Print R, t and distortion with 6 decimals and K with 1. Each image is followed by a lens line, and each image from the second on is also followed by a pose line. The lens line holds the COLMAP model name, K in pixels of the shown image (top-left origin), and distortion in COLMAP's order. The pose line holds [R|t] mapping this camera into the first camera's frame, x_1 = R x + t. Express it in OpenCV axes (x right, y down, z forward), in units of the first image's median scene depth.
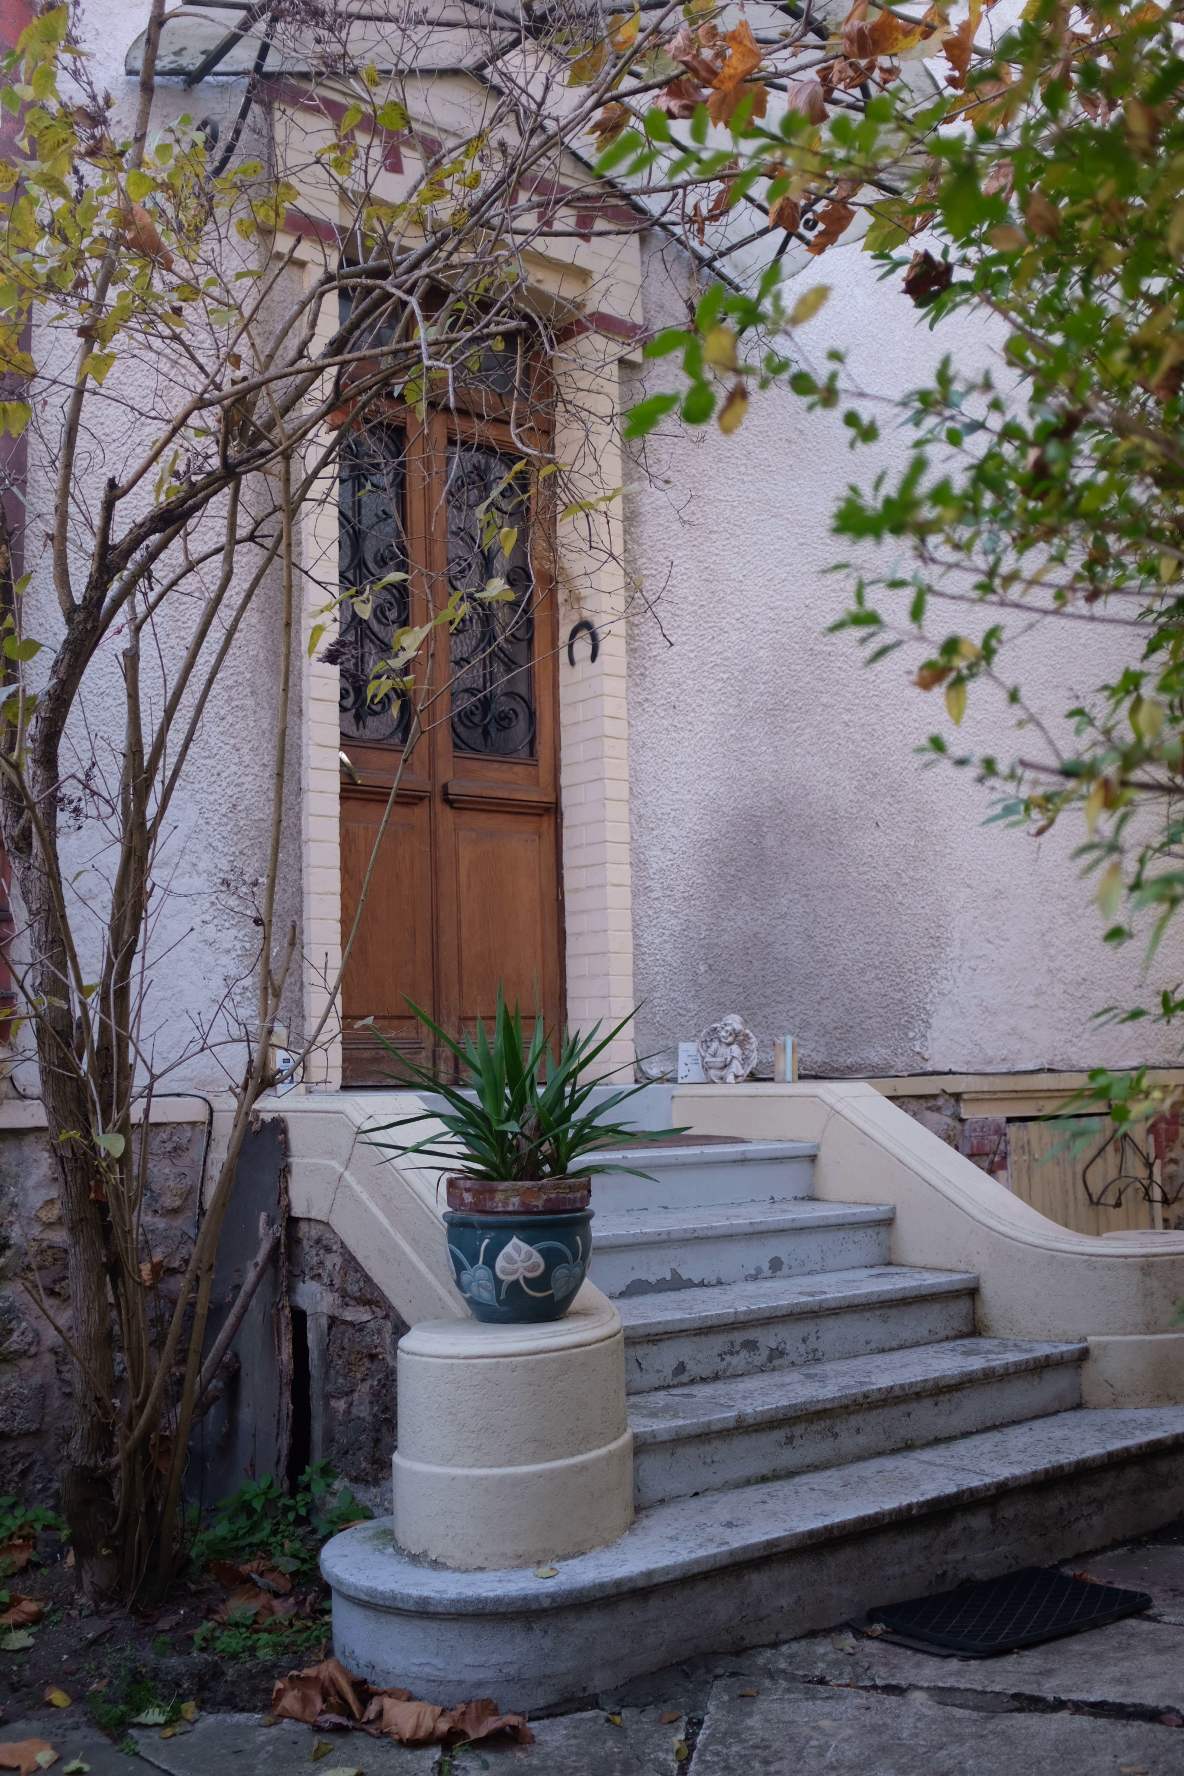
lens RADIAL K [[1785.9, 0, 601.6], [0, 1785.9, 894.8], [0, 0, 1]] dist [-0.115536, 0.209340]
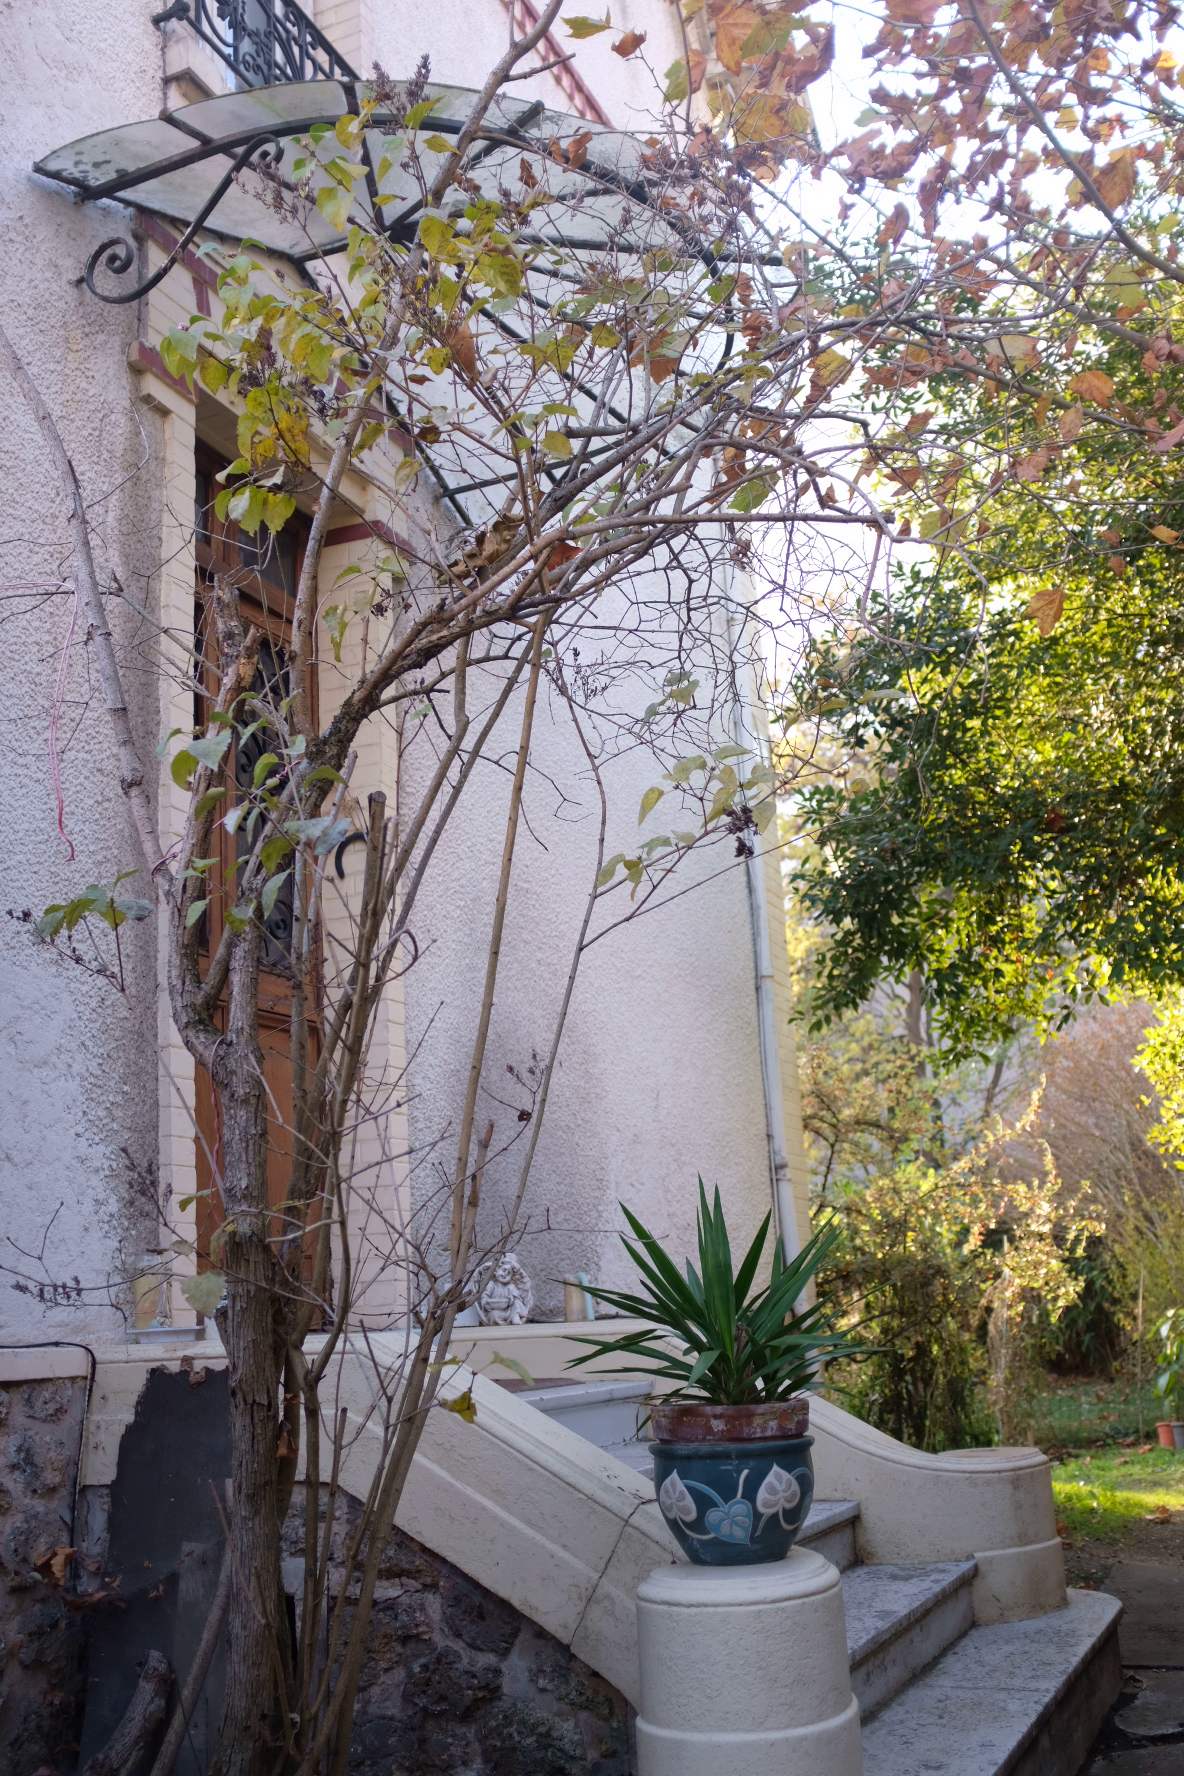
lens RADIAL K [[1785.9, 0, 601.6], [0, 1785.9, 894.8], [0, 0, 1]] dist [-0.115536, 0.209340]
pose [[0.887379, 0.083138, 0.453483, -0.407766], [-0.013101, 0.987757, -0.155450, 0.031114], [-0.460855, 0.132002, 0.877604, 0.139121]]
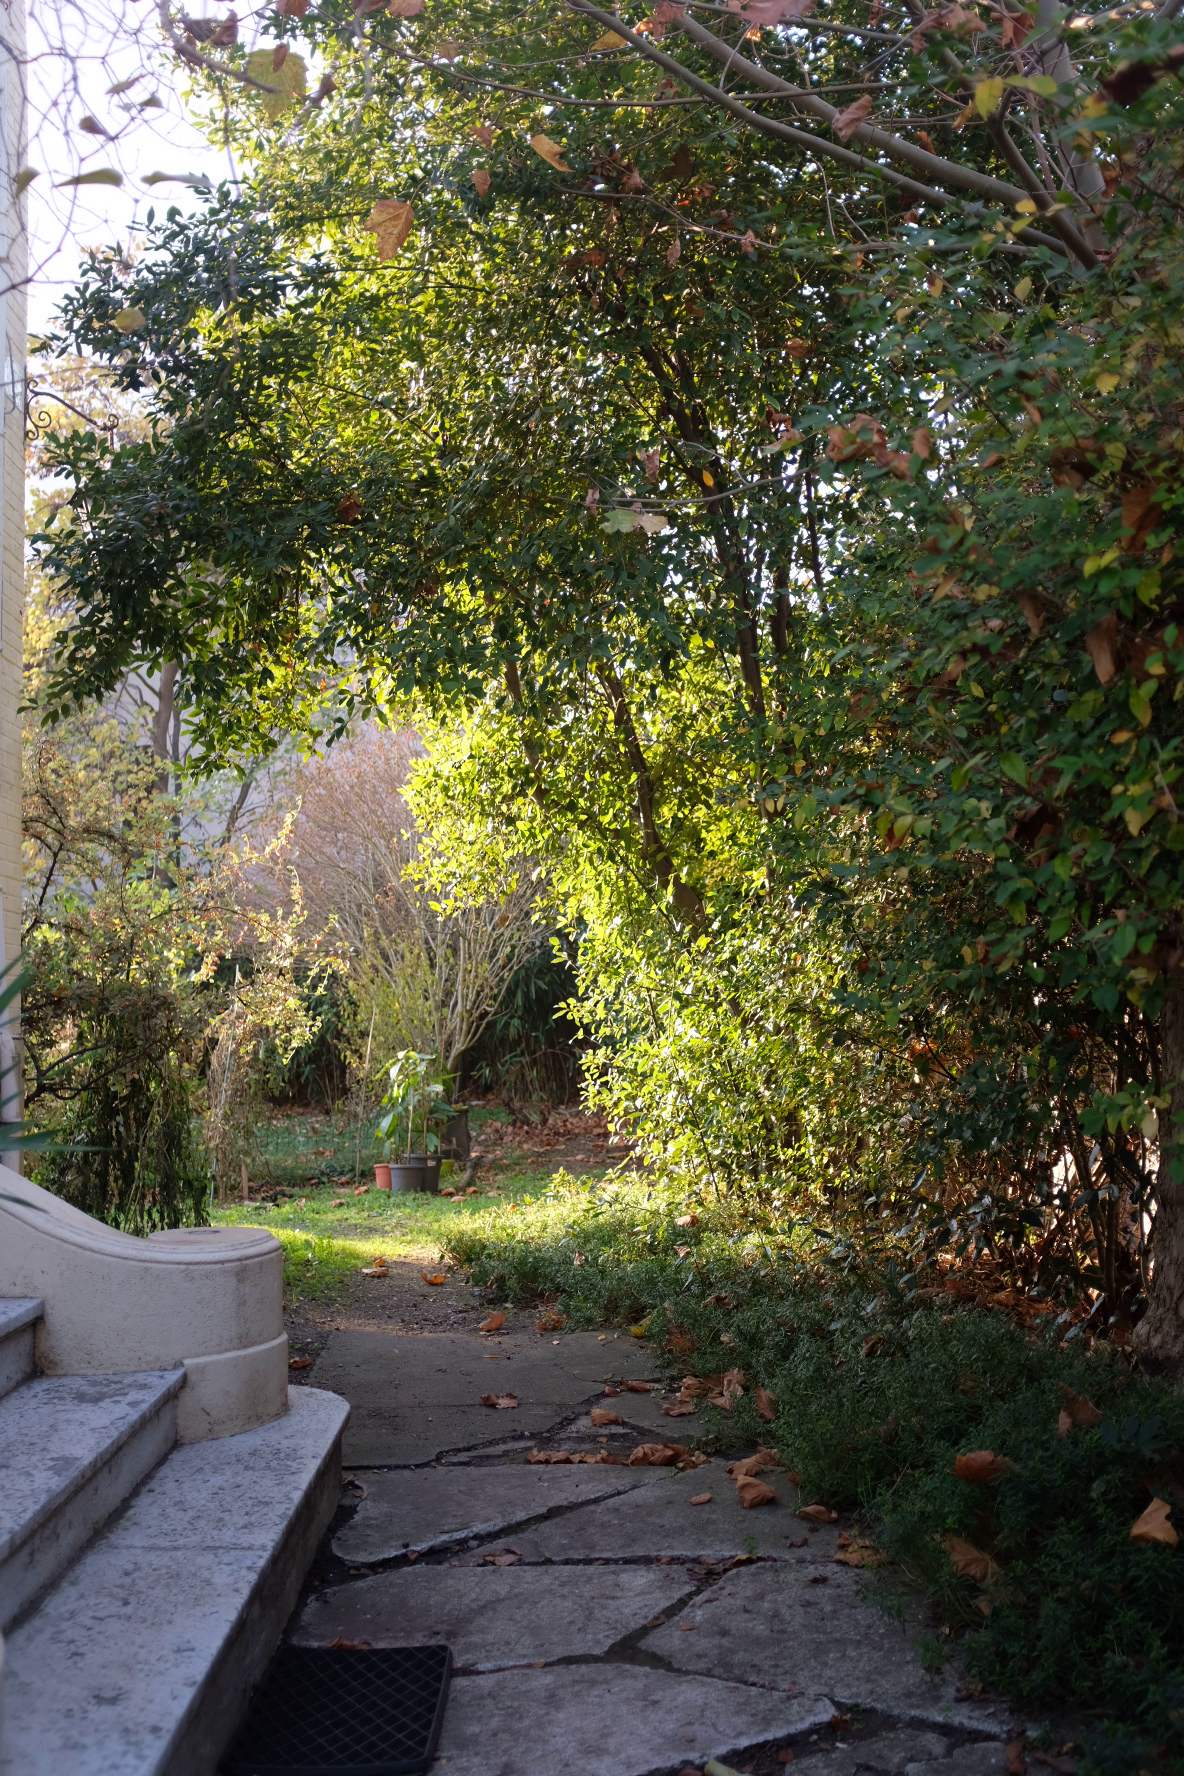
lens RADIAL K [[1785.9, 0, 601.6], [0, 1785.9, 894.8], [0, 0, 1]] dist [-0.115536, 0.209340]
pose [[0.615965, 0.066421, 0.784968, -0.273749], [-0.080382, 0.996538, -0.021247, 0.028726], [-0.783662, -0.050010, 0.619172, 0.319869]]
